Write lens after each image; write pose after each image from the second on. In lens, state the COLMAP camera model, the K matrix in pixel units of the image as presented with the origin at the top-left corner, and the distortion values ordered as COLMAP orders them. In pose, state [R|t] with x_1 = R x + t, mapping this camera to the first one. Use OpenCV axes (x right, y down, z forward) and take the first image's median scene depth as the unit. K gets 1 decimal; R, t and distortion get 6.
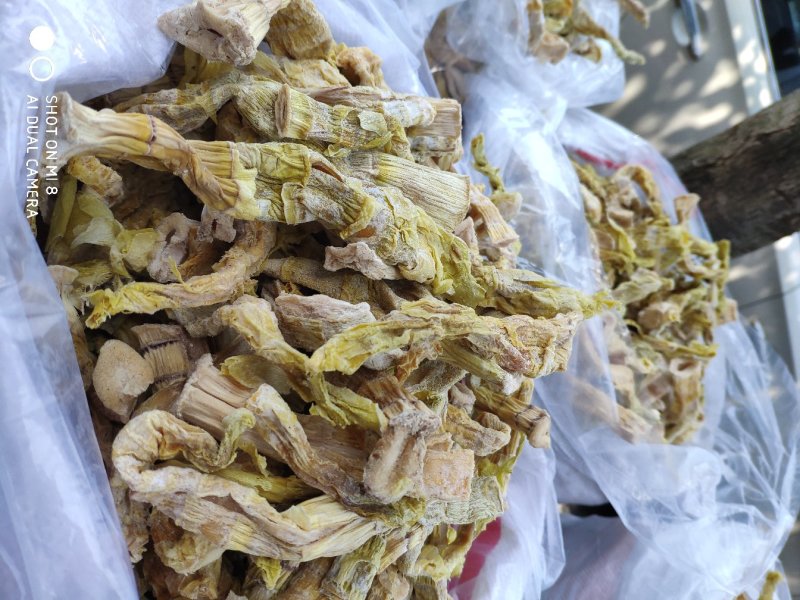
lens RADIAL K [[649.9, 0, 399.7], [0, 649.9, 262.9], [0, 0, 1]] dist [0.004701, 0.000381]
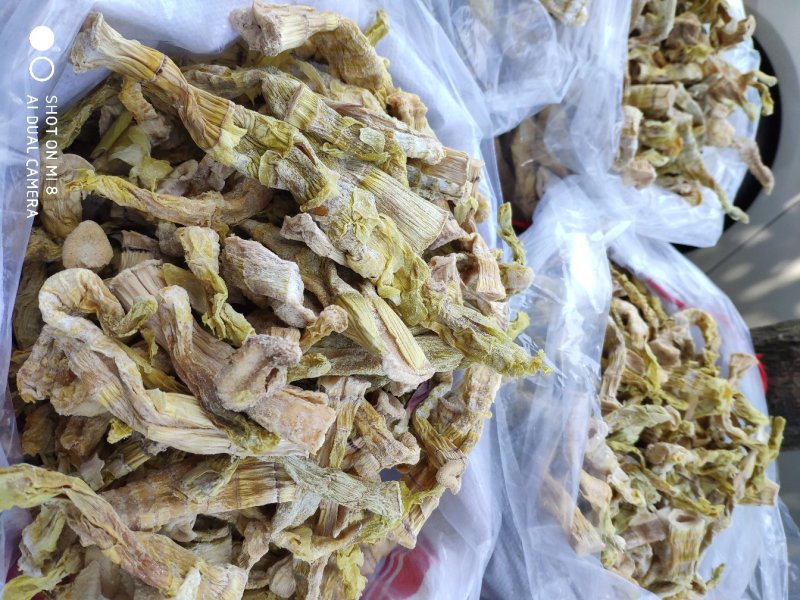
lens RADIAL K [[658.2, 0, 449.1], [0, 658.2, 302.6], [0, 0, 1]] dist [0.070932, -0.232876]
pose [[0.932704, 0.294624, -0.207993, 0.421582], [-0.322197, 0.939840, -0.113538, 0.154473], [0.162029, 0.172912, 0.971518, -0.087997]]
